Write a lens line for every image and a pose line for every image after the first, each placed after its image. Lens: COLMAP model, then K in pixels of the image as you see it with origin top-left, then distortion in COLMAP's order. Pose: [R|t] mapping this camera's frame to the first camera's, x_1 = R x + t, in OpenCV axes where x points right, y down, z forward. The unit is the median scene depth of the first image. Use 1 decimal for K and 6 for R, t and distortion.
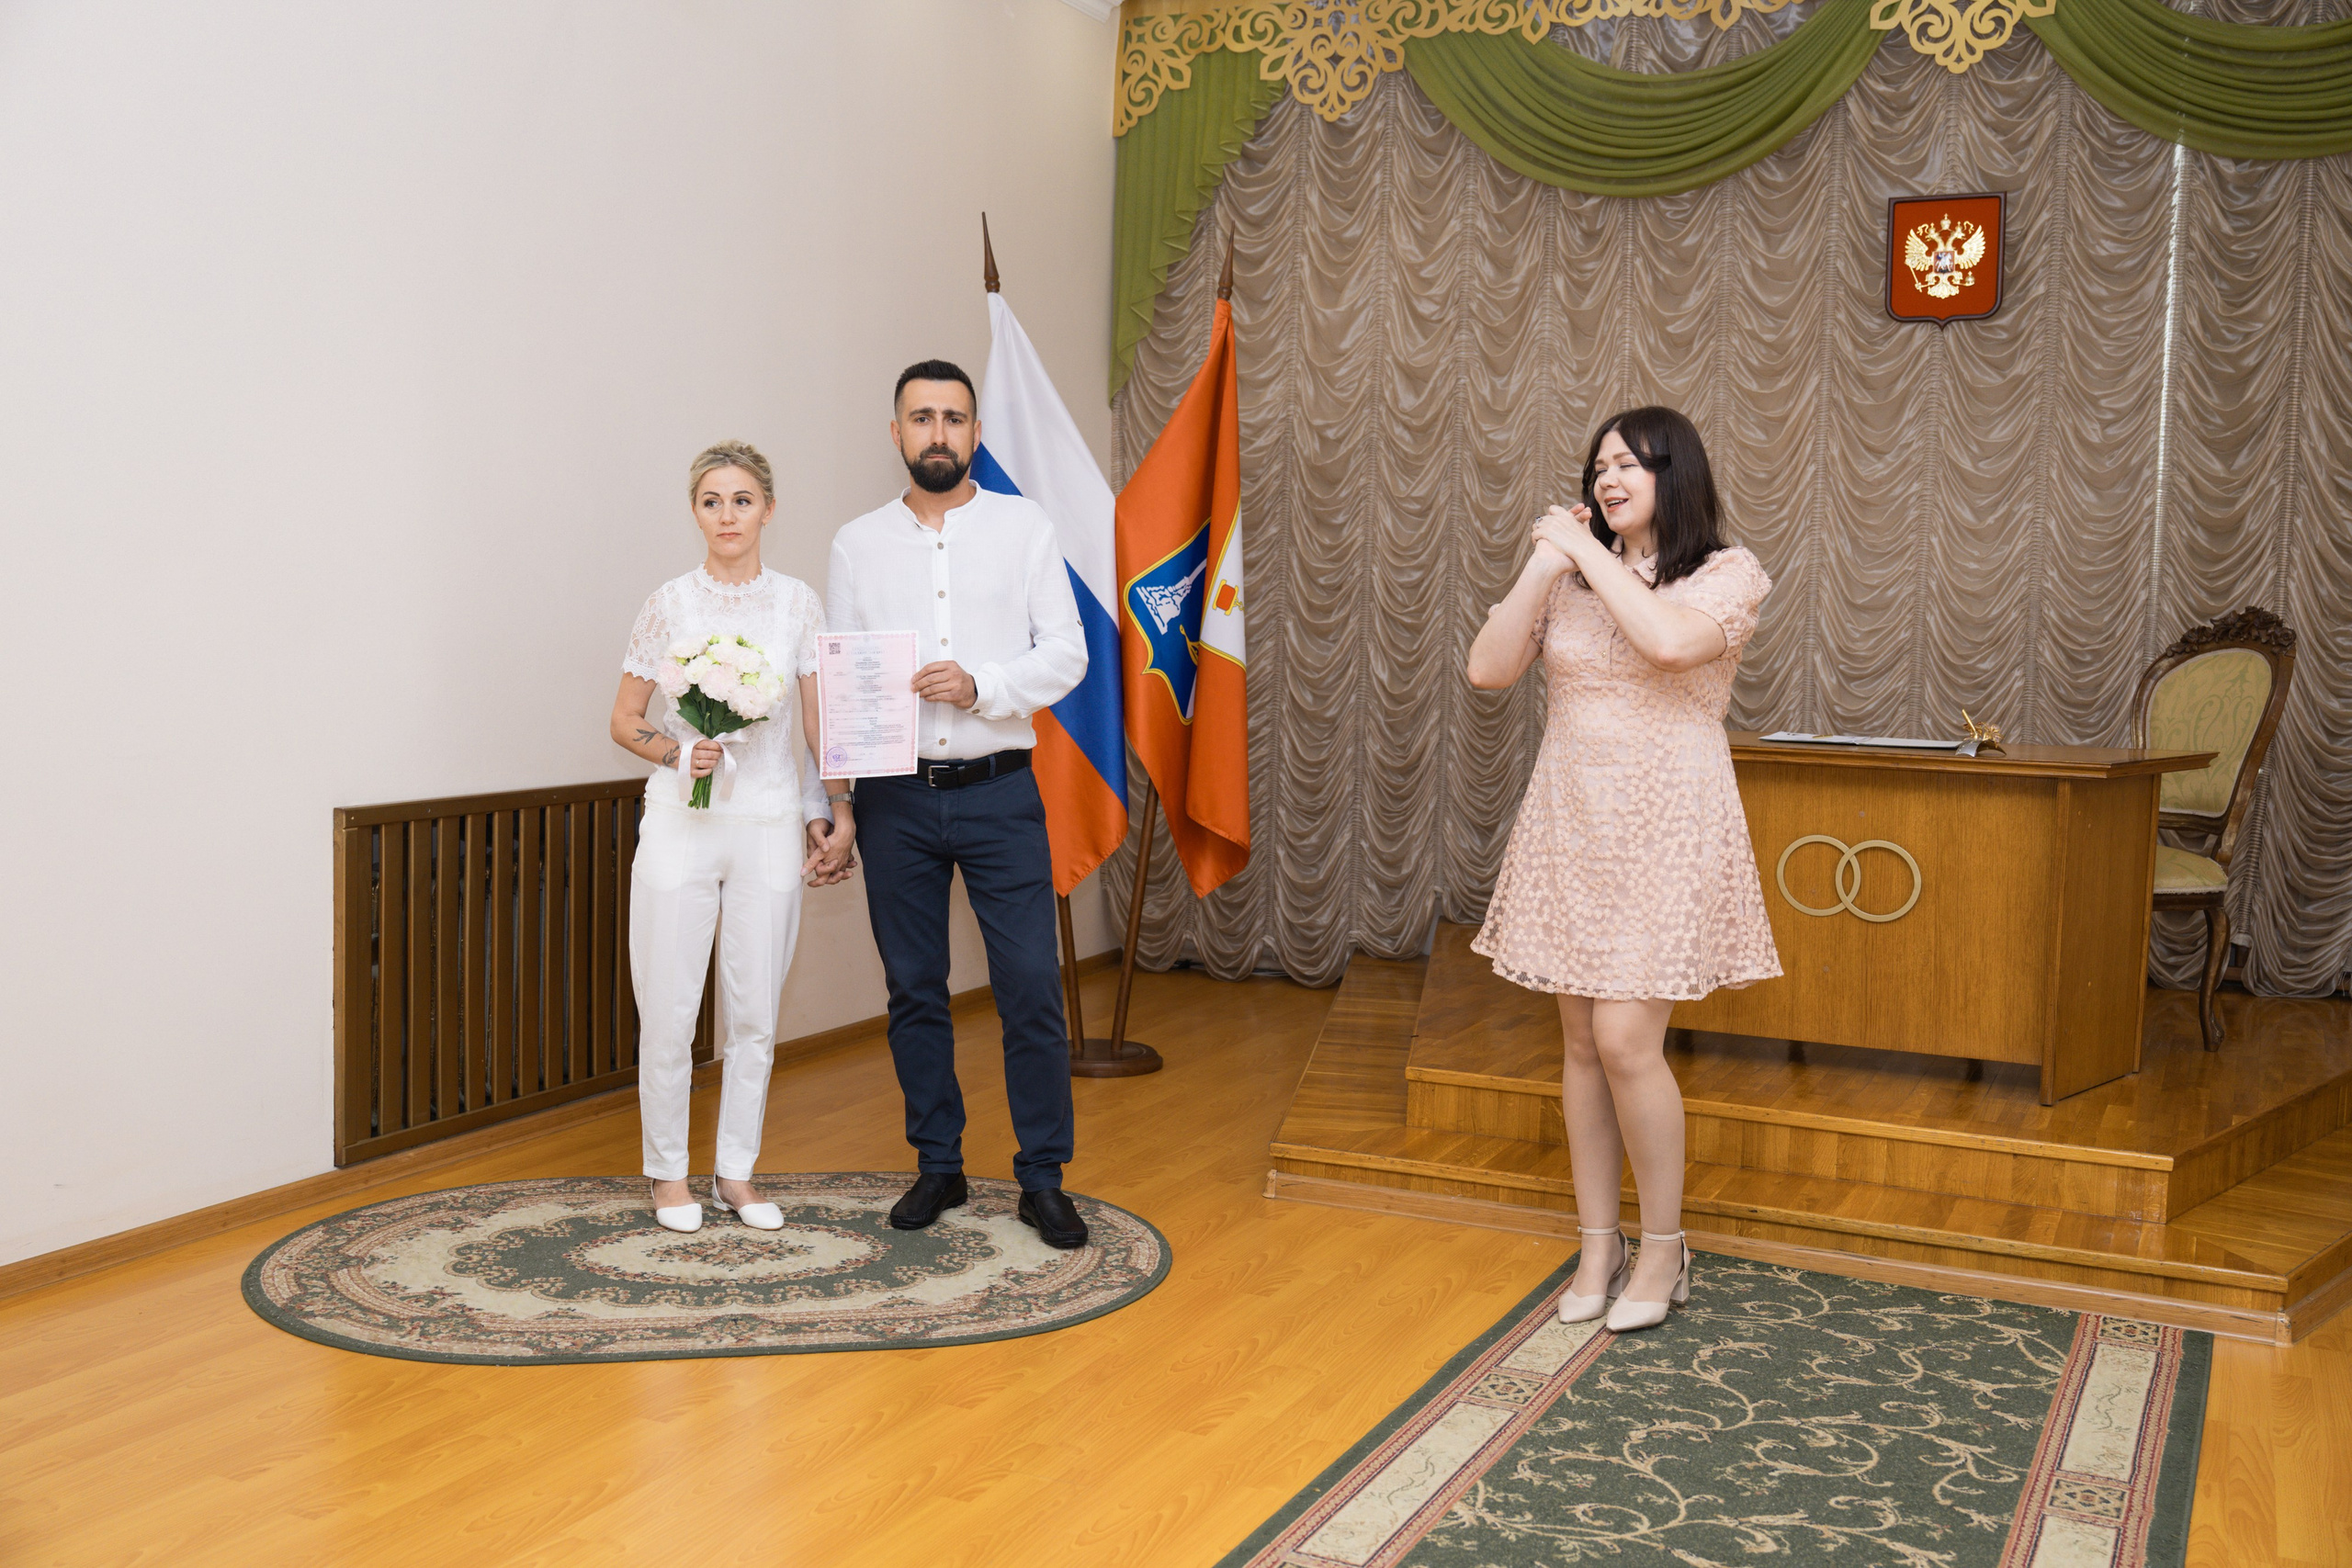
lens RADIAL K [[2233.9, 0, 1178.5], [0, 2233.9, 770.1], [0, 0, 1]] dist [0.011913, 0.000000]
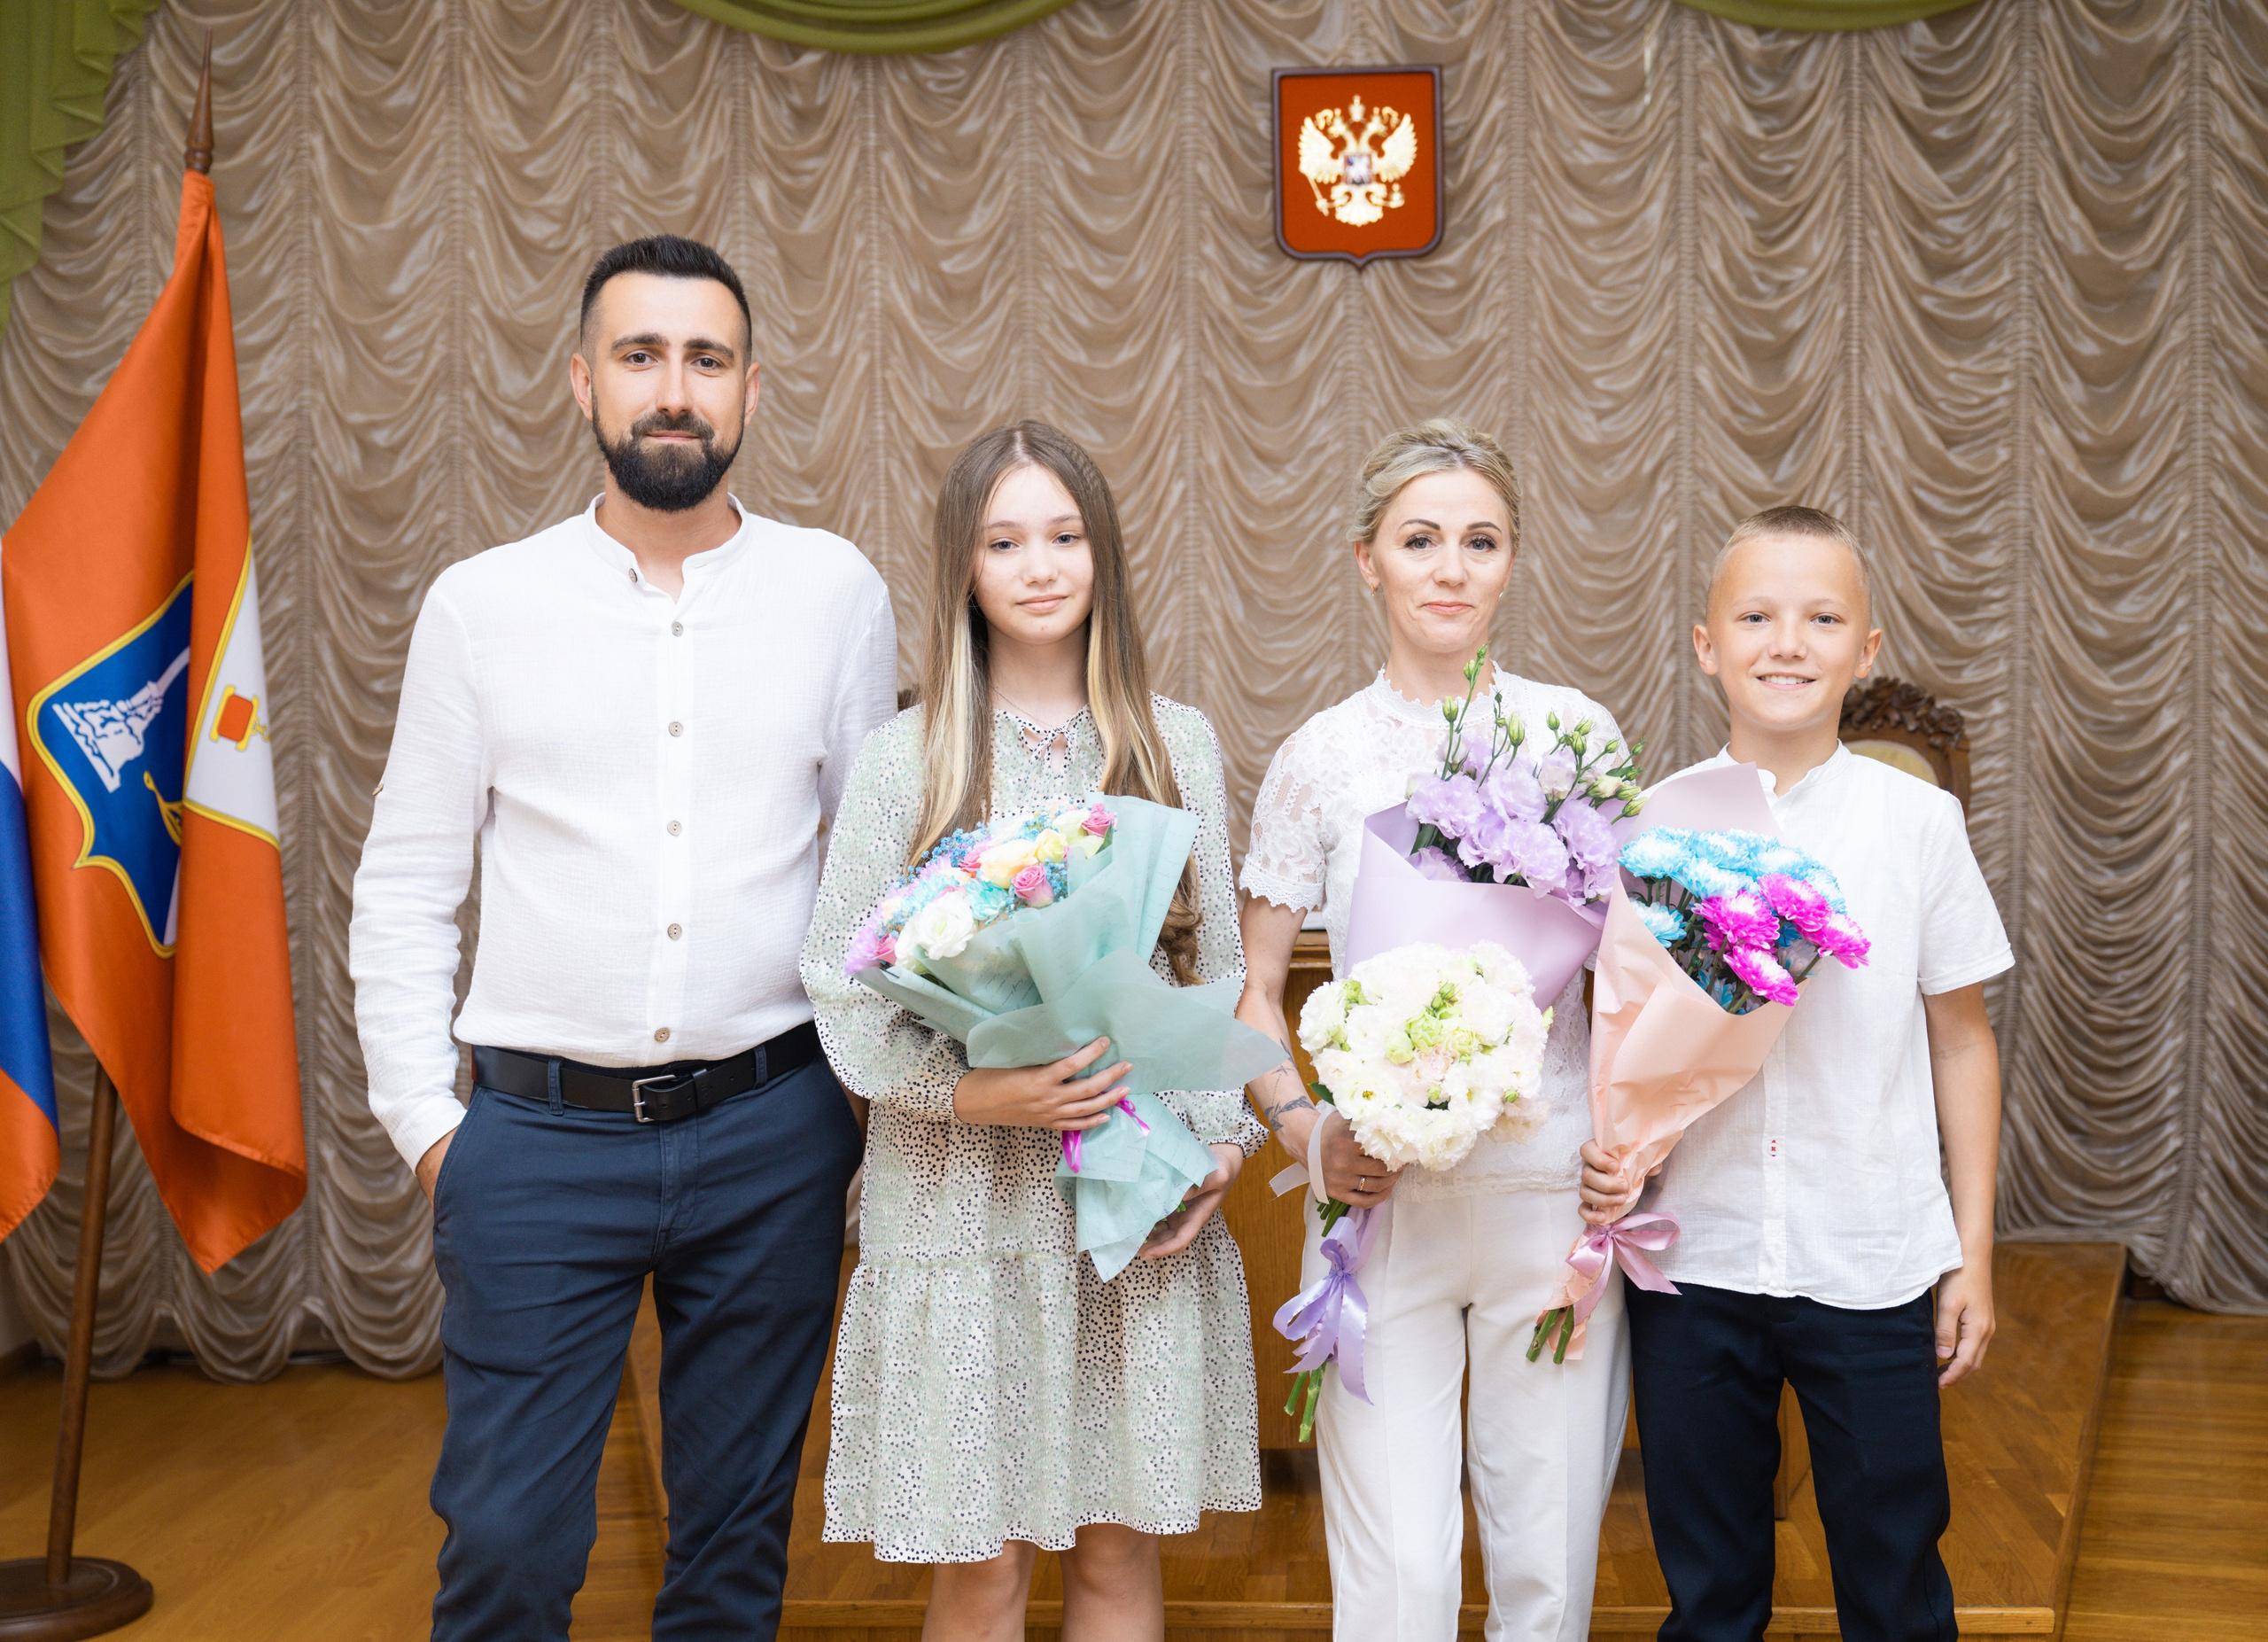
lens RADIAL K [[2786.5, 0, 1203.9], [0, 2786.5, 826.1], [0, 0, 1]] dist [0.006438, 0.000000]
pose [[0.922367, -0.049610, 0.383115, -0.021247], [0.063357, 0.997718, -0.023339, -0.019906], [-0.381083, 0.045800, 0.923406, 0.279630]]
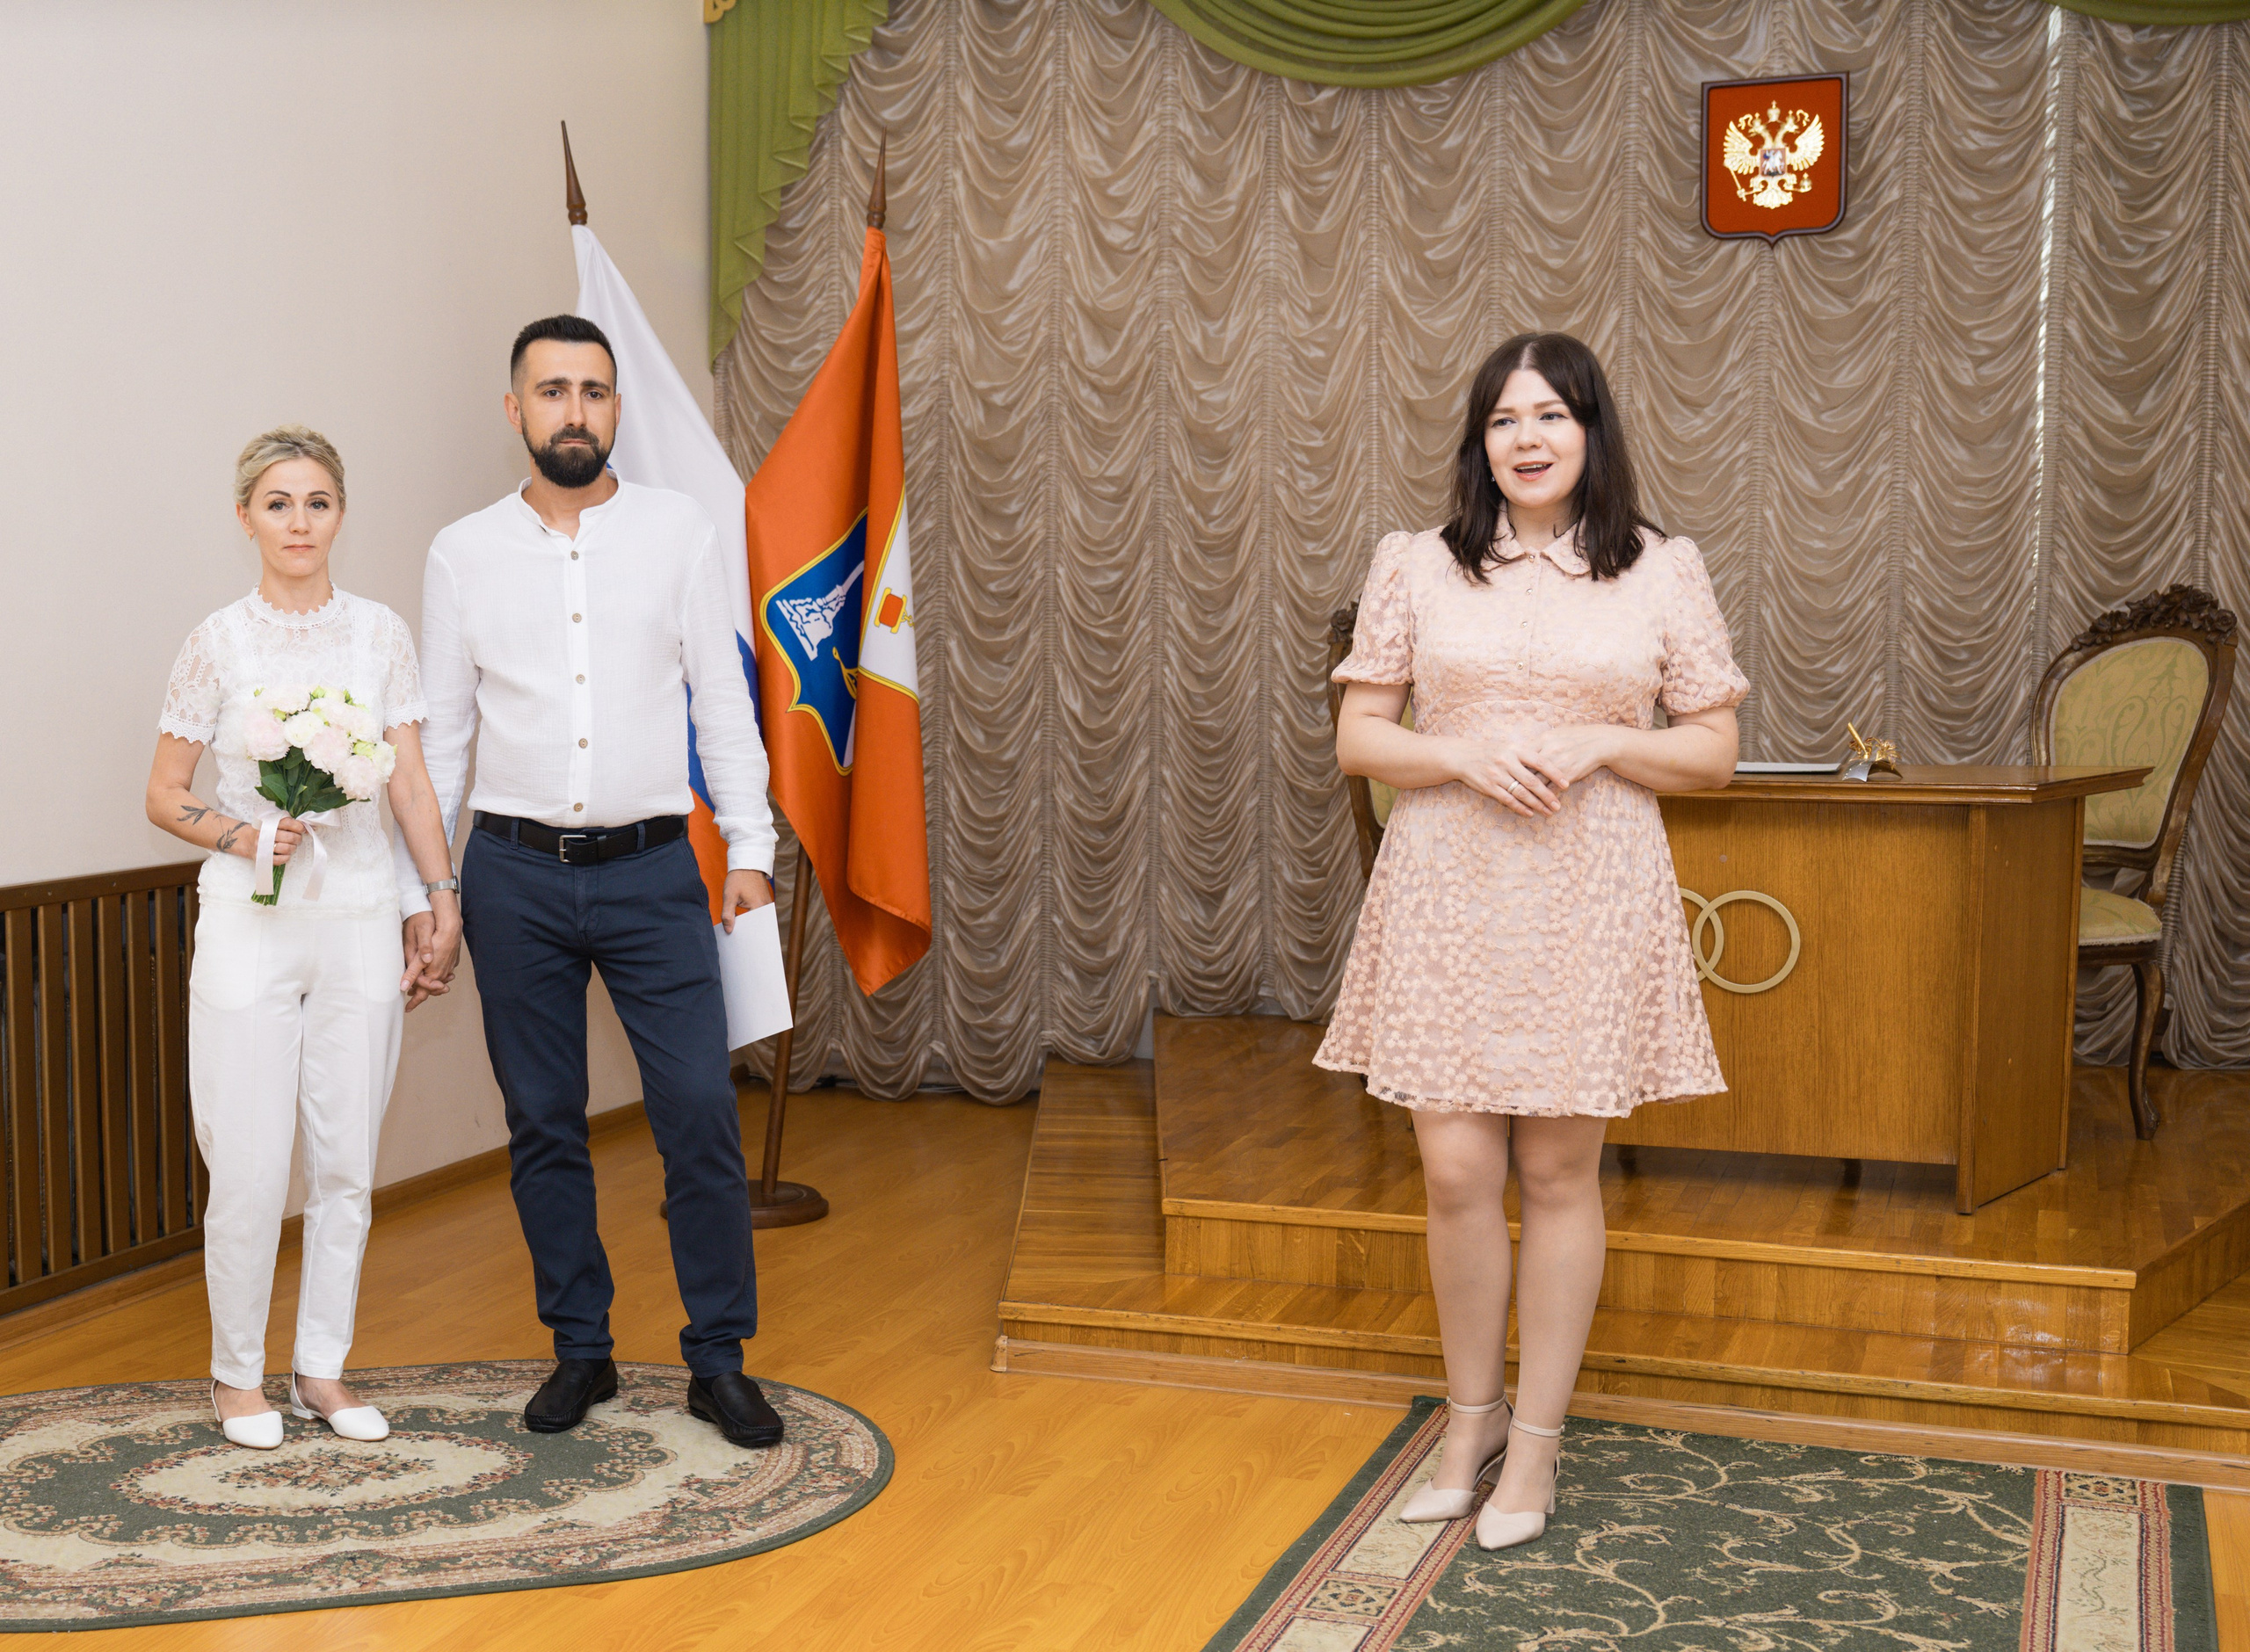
lens RADIAL K [[2831.2, 0, 886.1], [0, 2831.2, 891.8], [0, 0, 1]] dist [0.013121, 0.000000]
pose [[0.997753, -0.034350, 0.057521, -0.039548], [0.033222, 0.999239, 0.020444, 0.000730], [-0.058180, -0.018487, 0.998135, 0.008477]]
